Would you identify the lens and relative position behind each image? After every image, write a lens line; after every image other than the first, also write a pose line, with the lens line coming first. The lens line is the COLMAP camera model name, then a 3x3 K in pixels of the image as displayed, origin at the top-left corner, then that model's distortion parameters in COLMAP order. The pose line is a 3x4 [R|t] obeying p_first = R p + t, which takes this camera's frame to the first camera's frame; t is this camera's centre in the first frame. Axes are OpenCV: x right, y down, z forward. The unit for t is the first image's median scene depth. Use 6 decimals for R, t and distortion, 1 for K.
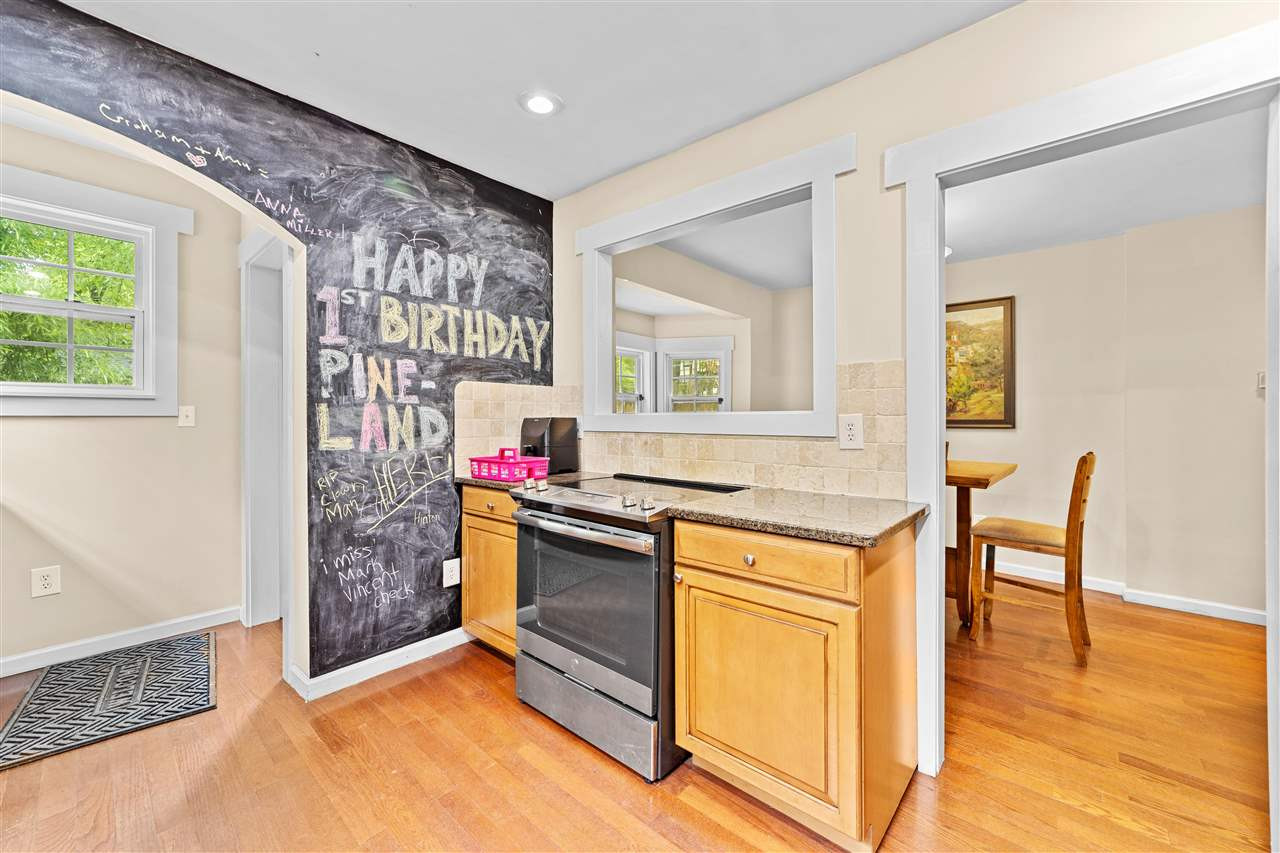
lens RADIAL K [[507.2, 0, 653.2], [0, 507.2, 415.2], [0, 0, 1]] dist [-0.011699, 0.006332]
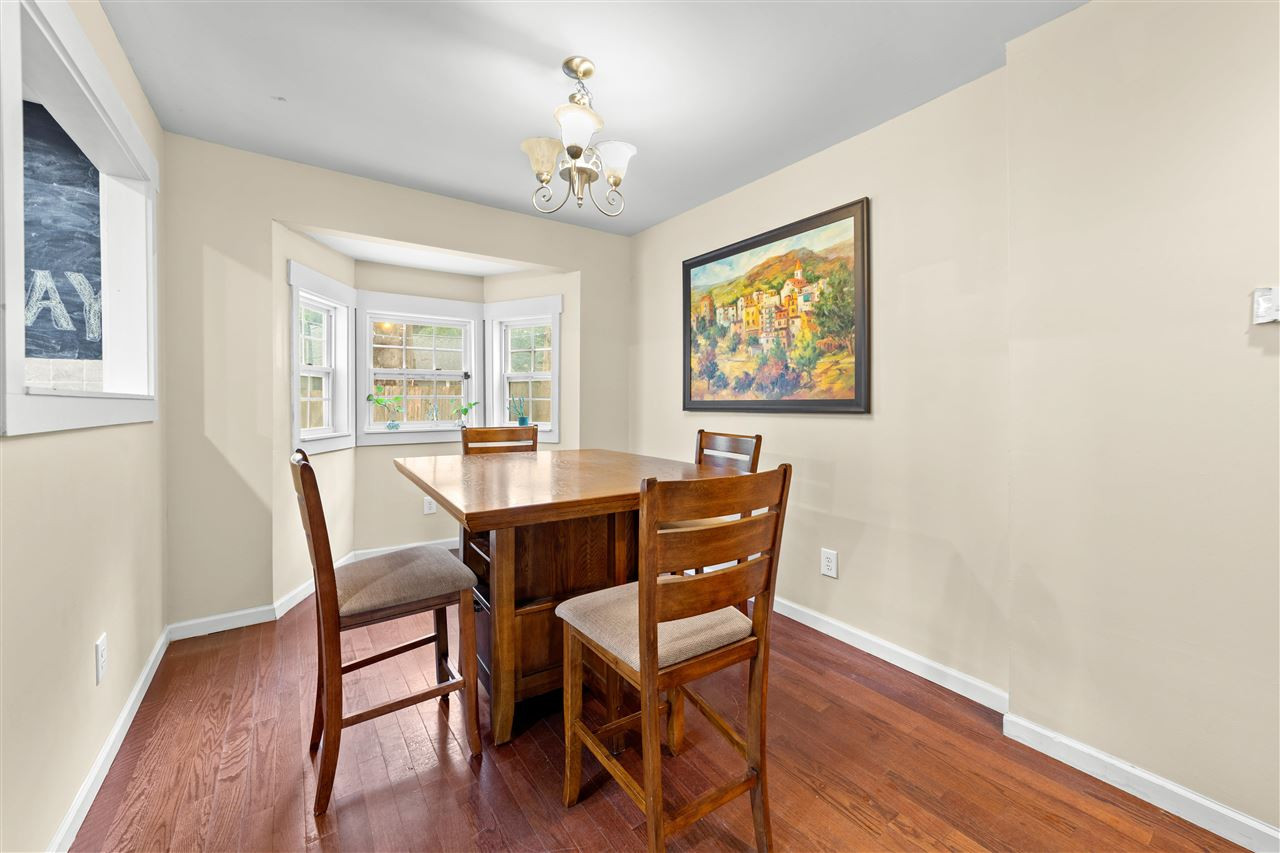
lens RADIAL K [[507.2, 0, 653.8], [0, 507.2, 399.7], [0, 0, 1]] dist [-0.011699, 0.006332]
pose [[0.972551, -0.006352, -0.232603, 0.969573], [0.007699, 0.999958, 0.004886, 0.007129], [0.232562, -0.006543, 0.972559, 0.544749]]
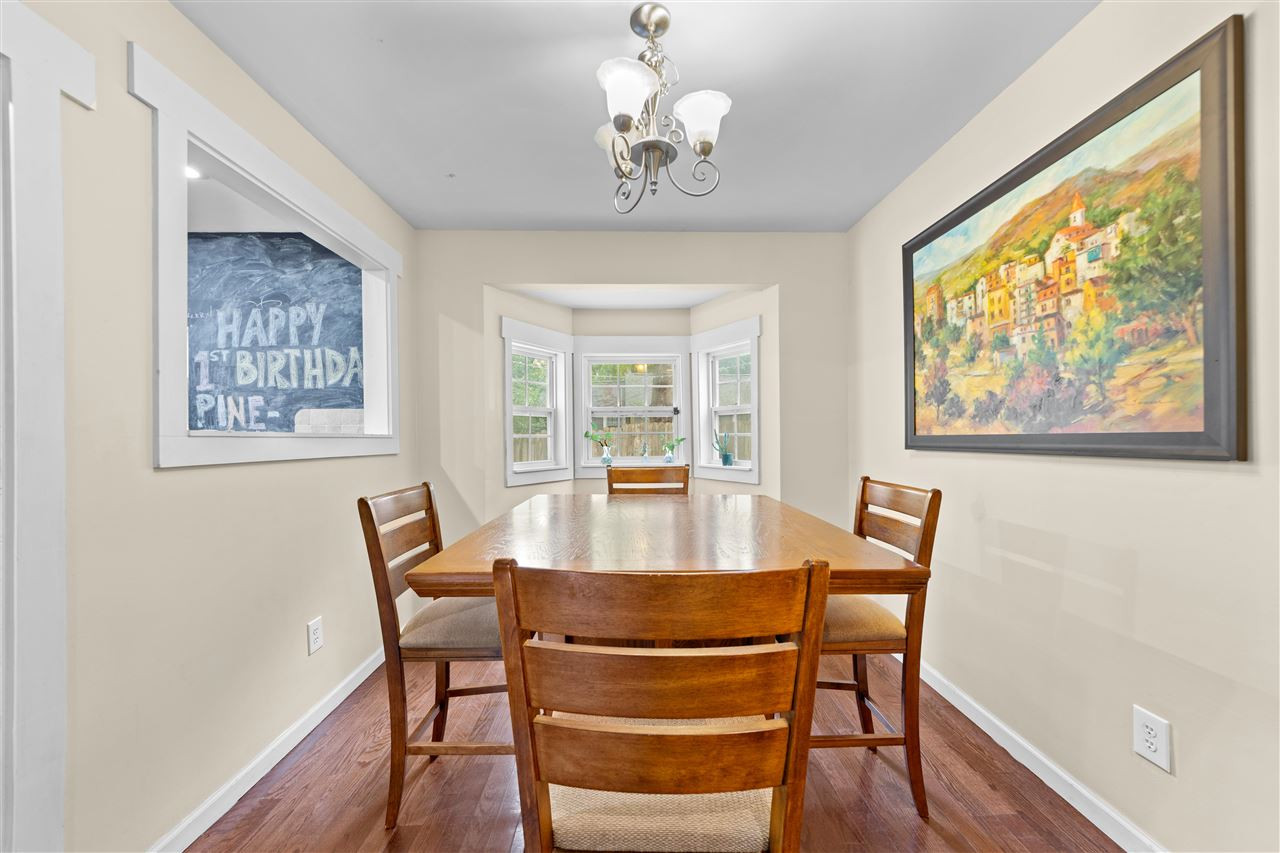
lens RADIAL K [[507.2, 0, 630.3], [0, 507.2, 433.0], [0, 0, 1]] dist [-0.011699, 0.006332]
pose [[0.662363, -0.015319, -0.749026, 1.122647], [0.015420, 0.999858, -0.006813, 0.009831], [0.749024, -0.007037, 0.662505, 0.848639]]
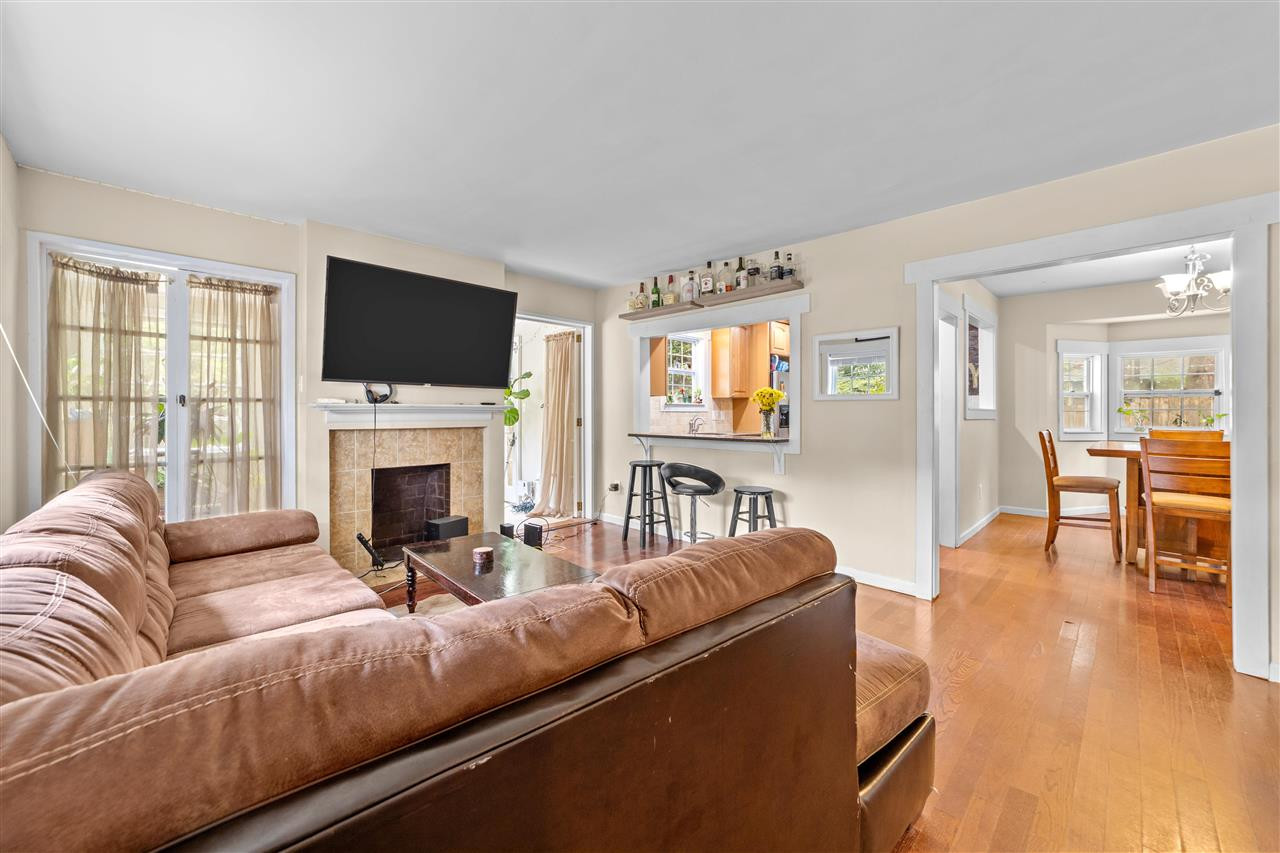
lens RADIAL K [[507.2, 0, 628.8], [0, 507.2, 406.6], [0, 0, 1]] dist [-0.011699, 0.006332]
pose [[-0.070707, -0.009944, -0.997448, 2.307801], [0.001954, 0.999947, -0.010107, 0.005628], [0.997495, -0.002664, -0.070684, -0.293689]]
